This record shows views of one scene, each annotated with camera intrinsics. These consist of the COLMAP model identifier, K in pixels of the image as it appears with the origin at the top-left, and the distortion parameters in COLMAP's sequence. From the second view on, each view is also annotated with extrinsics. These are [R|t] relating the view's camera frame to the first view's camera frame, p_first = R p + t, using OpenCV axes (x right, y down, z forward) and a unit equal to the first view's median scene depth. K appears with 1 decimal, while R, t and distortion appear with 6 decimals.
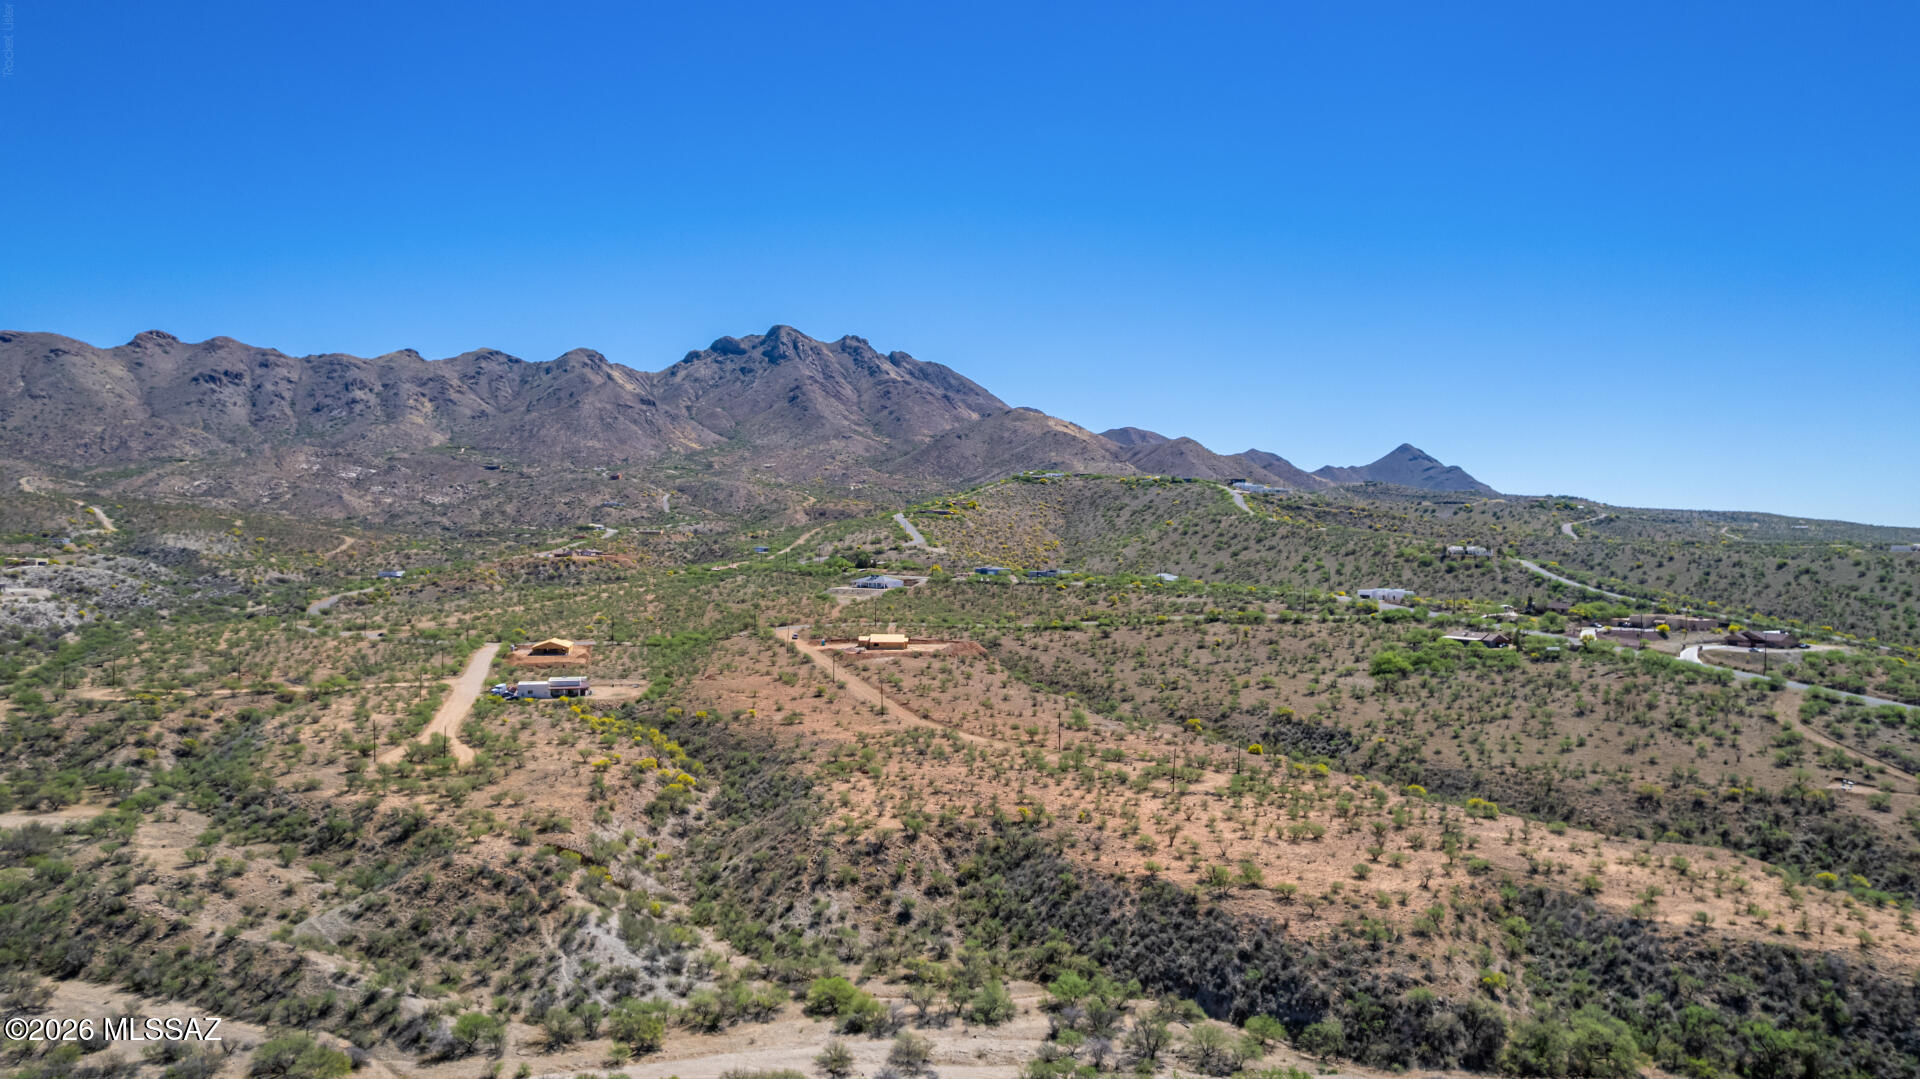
lens RADIAL K [[1227.4, 0, 964.2], [0, 1227.4, 546.9], [0, 0, 1]] dist [-0.075087, 0.063318]
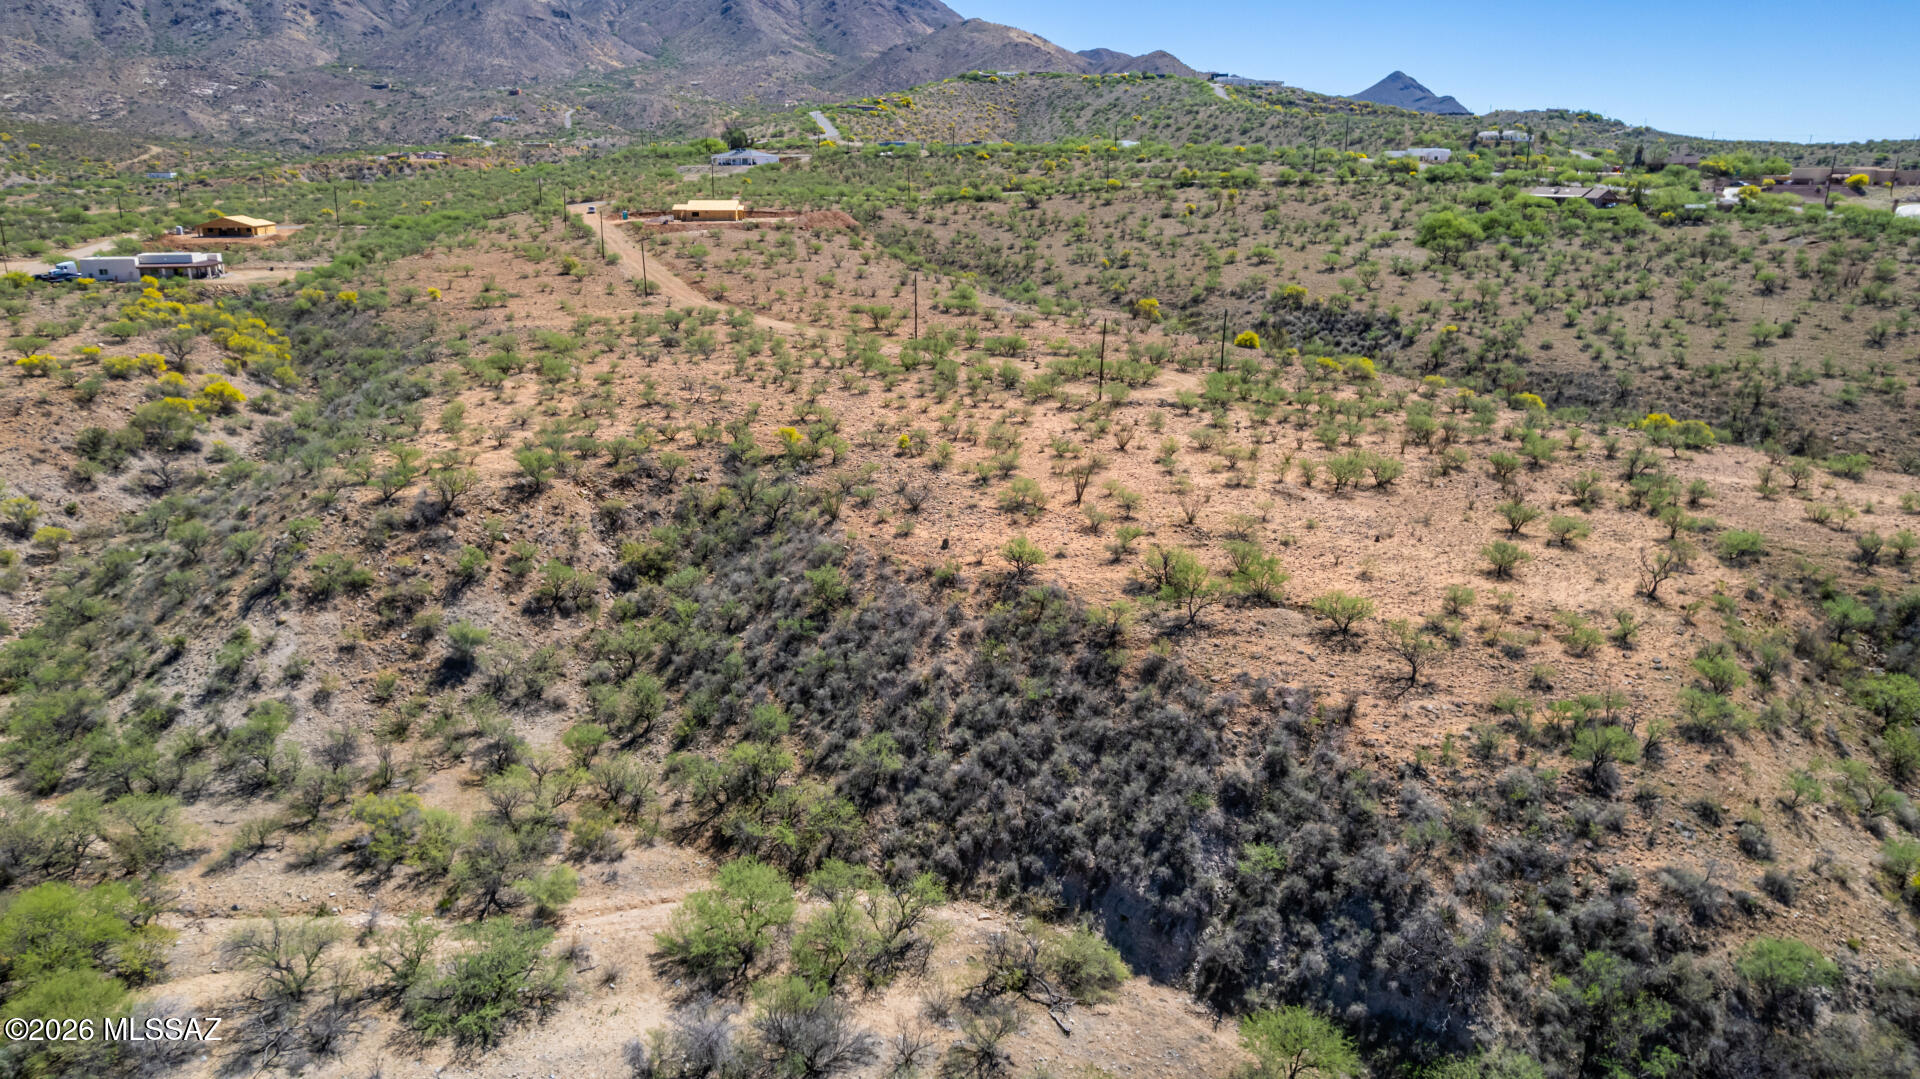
lens RADIAL K [[1227.4, 0, 963.0], [0, 1227.4, 529.7], [0, 0, 1]] dist [-0.075087, 0.063318]
pose [[0.999675, -0.009990, 0.023460, 0.079160], [0.003385, 0.963907, 0.266219, 0.090062], [-0.025273, -0.266053, 0.963627, 0.378386]]
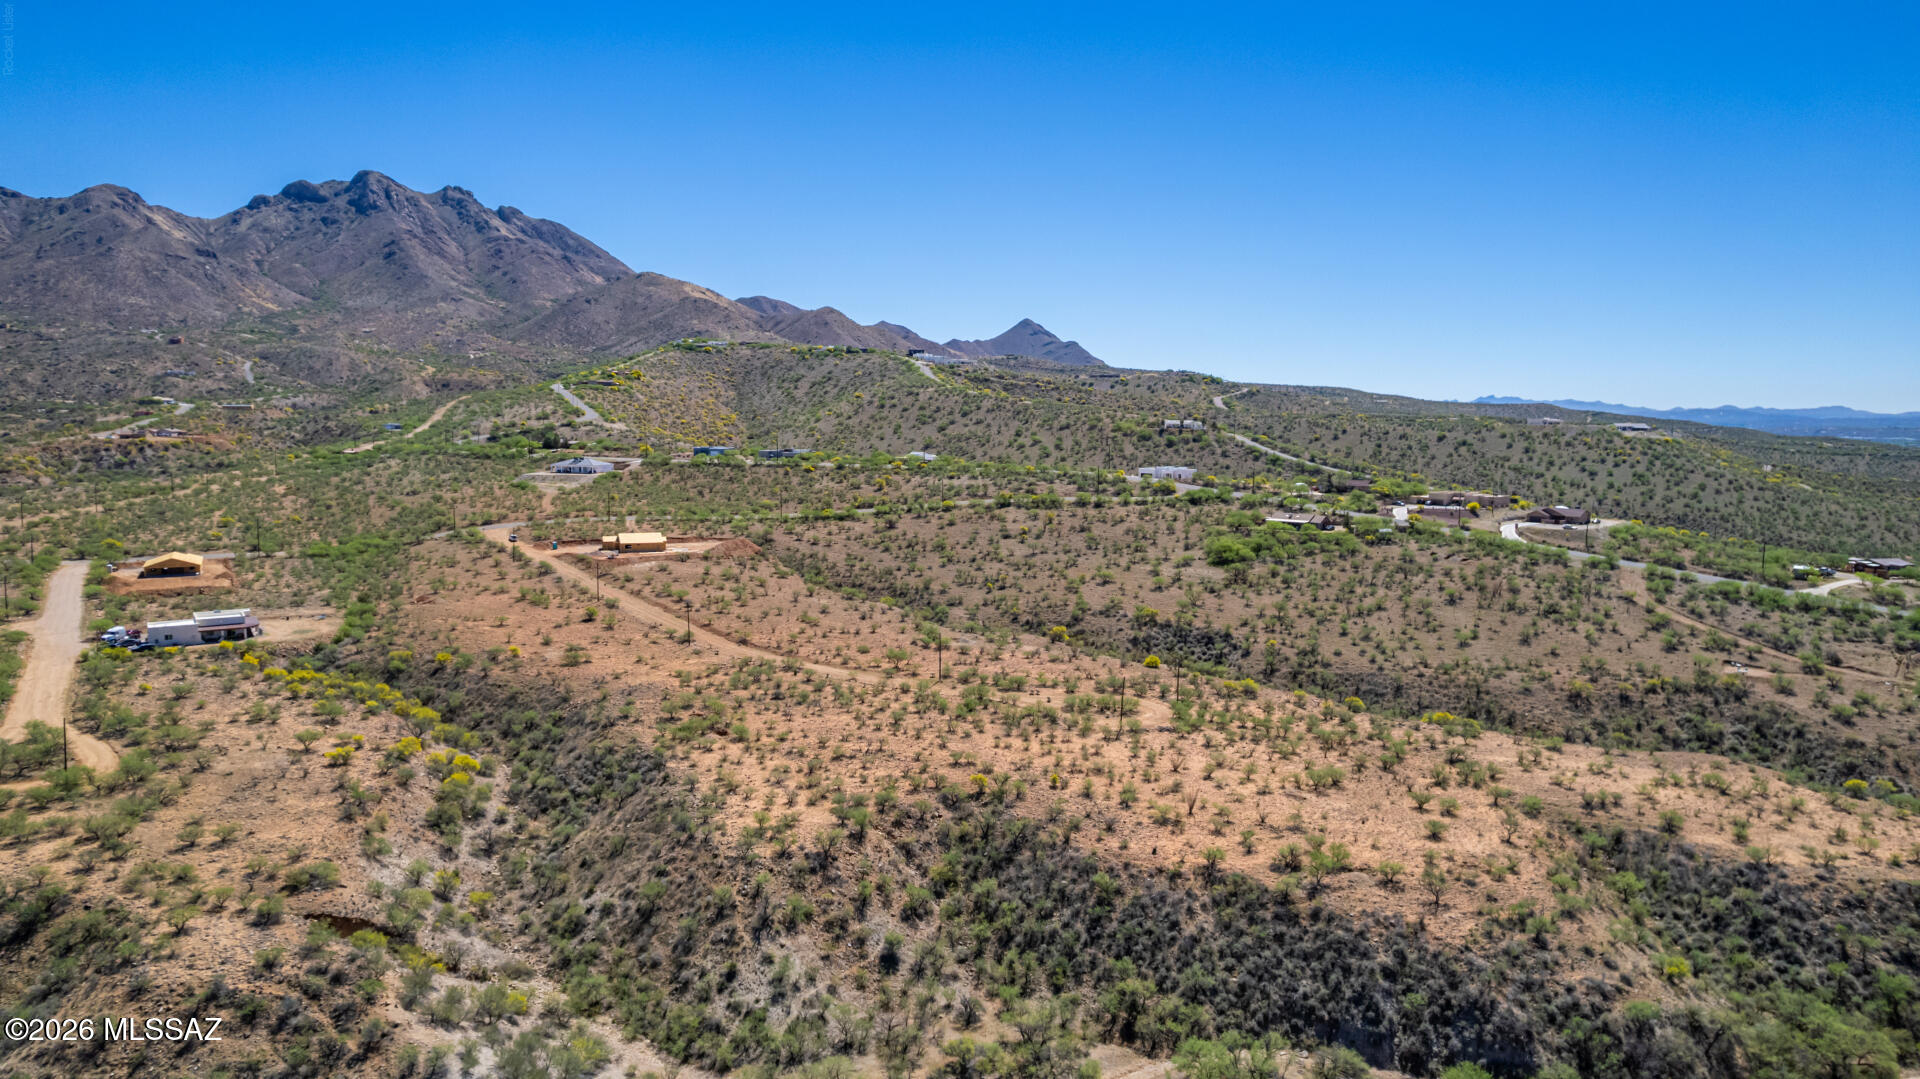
lens RADIAL K [[1227.4, 0, 963.0], [0, 1227.4, 532.5], [0, 0, 1]] dist [-0.075087, 0.063318]
pose [[0.952493, -0.030829, 0.302995, -0.137317], [0.002798, 0.995708, 0.092512, -0.004319], [-0.304547, -0.087270, 0.948491, 0.221620]]
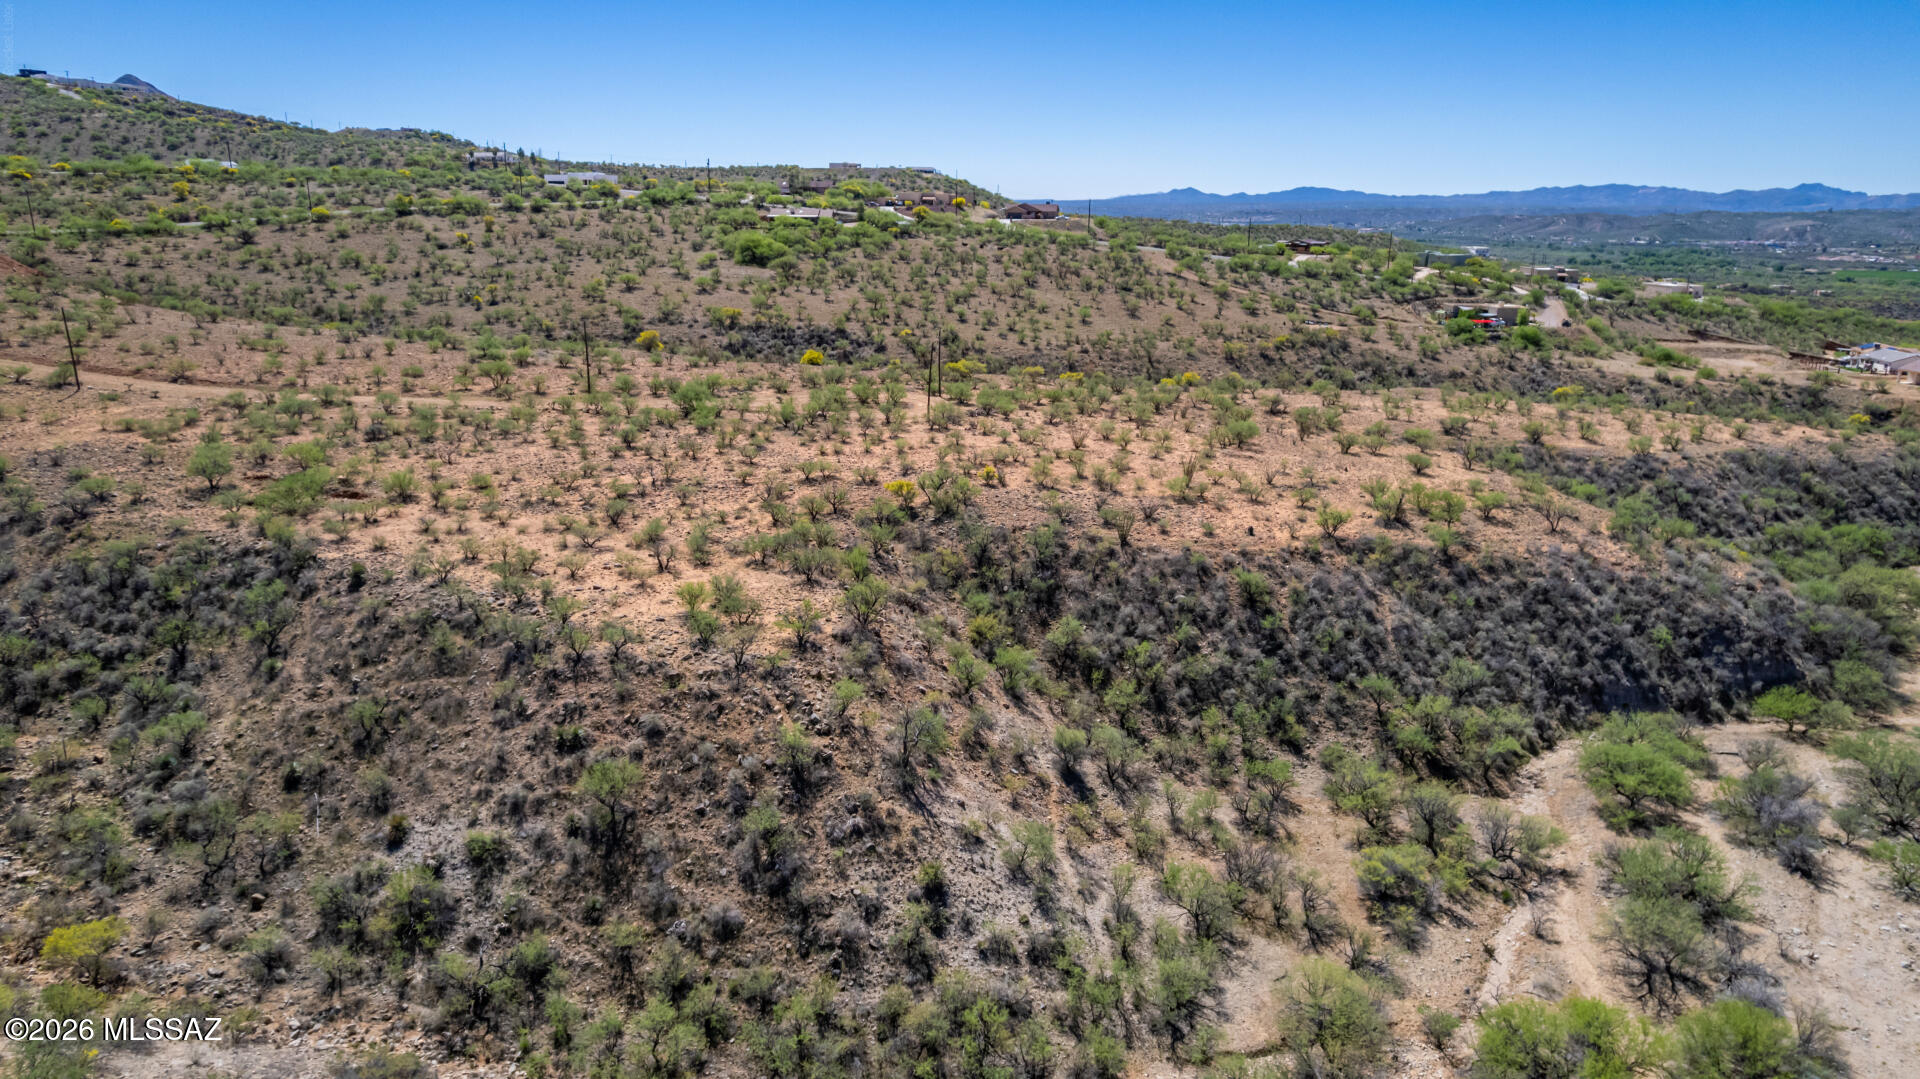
lens RADIAL K [[1227.4, 0, 961.3], [0, 1227.4, 536.7], [0, 0, 1]] dist [-0.075087, 0.063318]
pose [[0.581416, -0.216402, 0.784300, -0.228782], [0.004196, 0.964764, 0.263084, 0.082367], [-0.813596, -0.149670, 0.561837, 0.530040]]
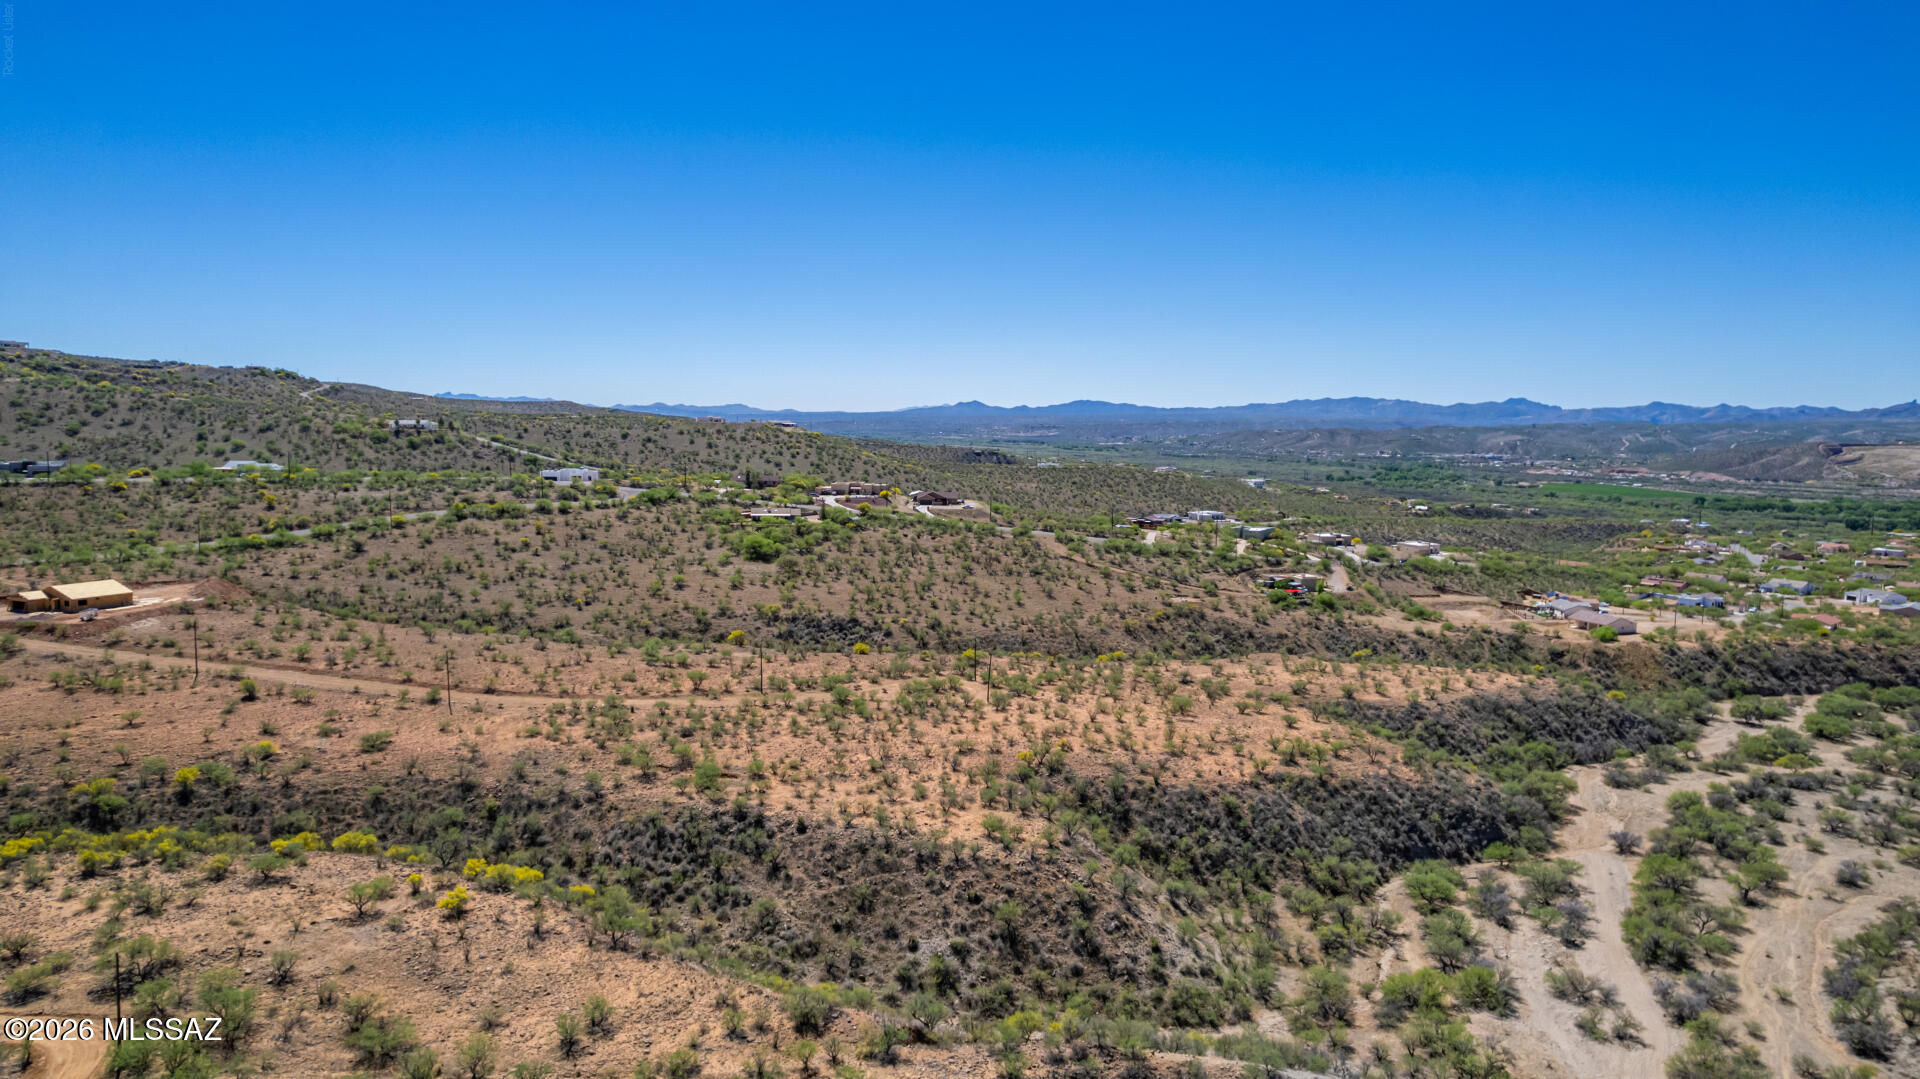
lens RADIAL K [[1227.4, 0, 964.3], [0, 1227.4, 536.8], [0, 0, 1]] dist [-0.075087, 0.063318]
pose [[0.434808, -0.089145, 0.896100, -0.510722], [-0.000792, 0.995050, 0.099373, -0.008370], [-0.900523, -0.043918, 0.432586, 0.510507]]
